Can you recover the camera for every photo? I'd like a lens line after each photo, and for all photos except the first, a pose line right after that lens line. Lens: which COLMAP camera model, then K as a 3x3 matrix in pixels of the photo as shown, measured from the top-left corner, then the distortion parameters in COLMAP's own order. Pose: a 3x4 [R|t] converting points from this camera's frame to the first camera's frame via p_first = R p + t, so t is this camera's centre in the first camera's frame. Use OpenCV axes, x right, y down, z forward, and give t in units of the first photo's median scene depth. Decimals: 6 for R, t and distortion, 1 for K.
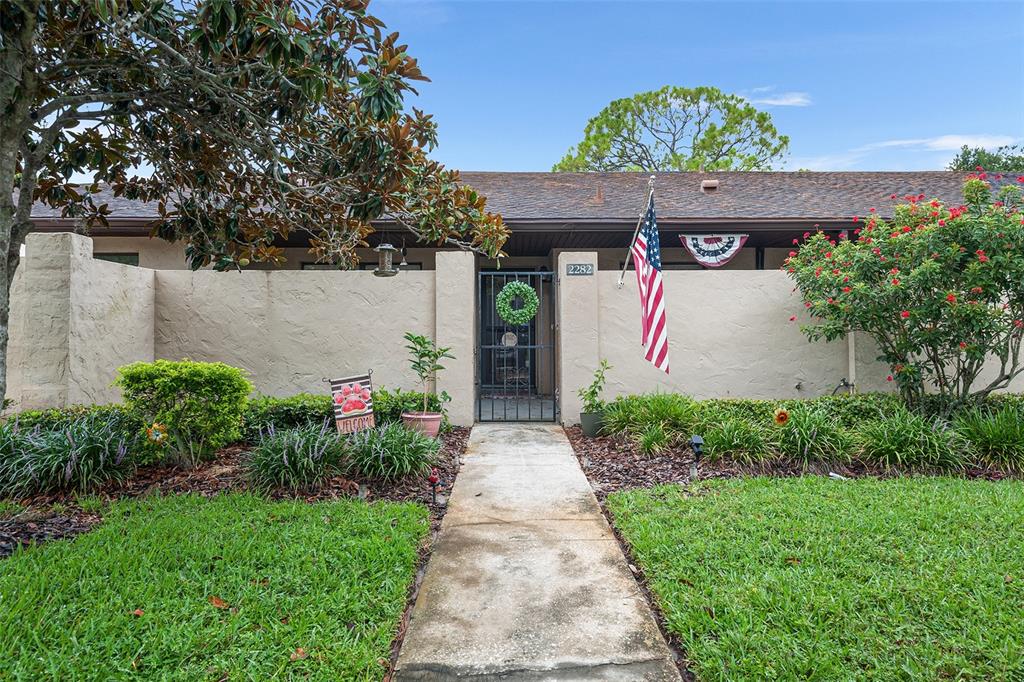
lens RADIAL K [[602.8, 0, 509.0], [0, 602.8, 330.2], [0, 0, 1]] dist [0.024592, -0.020966]
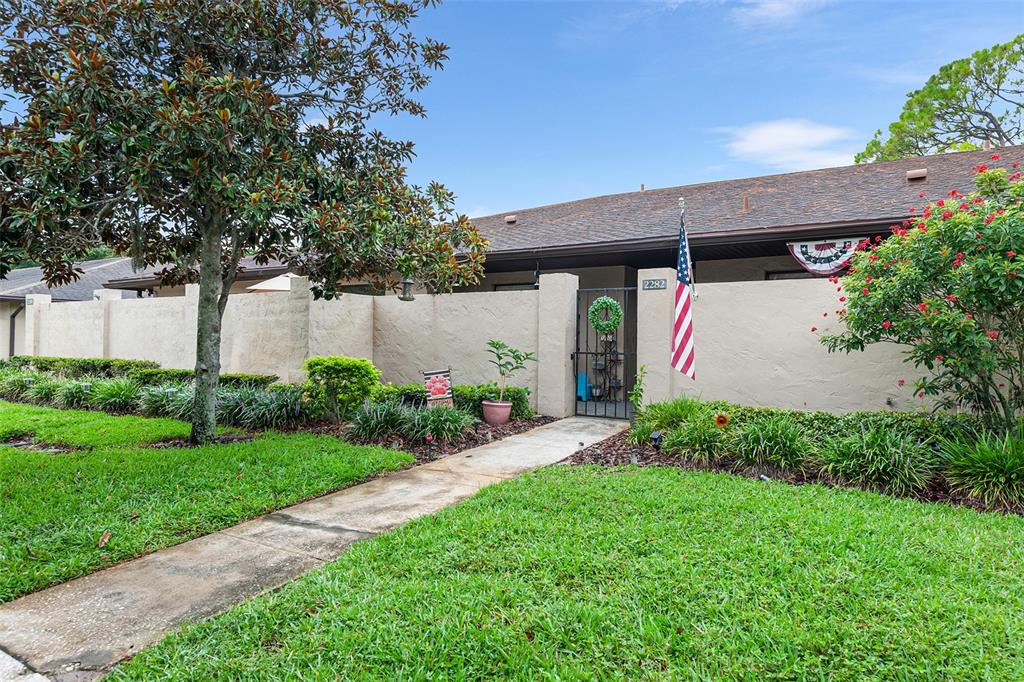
lens RADIAL K [[602.8, 0, 522.1], [0, 602.8, 345.4], [0, 0, 1]] dist [0.024592, -0.020966]
pose [[0.859046, 0.013603, -0.511718, 0.476967], [-0.008625, 0.999890, 0.012101, -0.000100], [0.511827, -0.005982, 0.859068, -0.076184]]
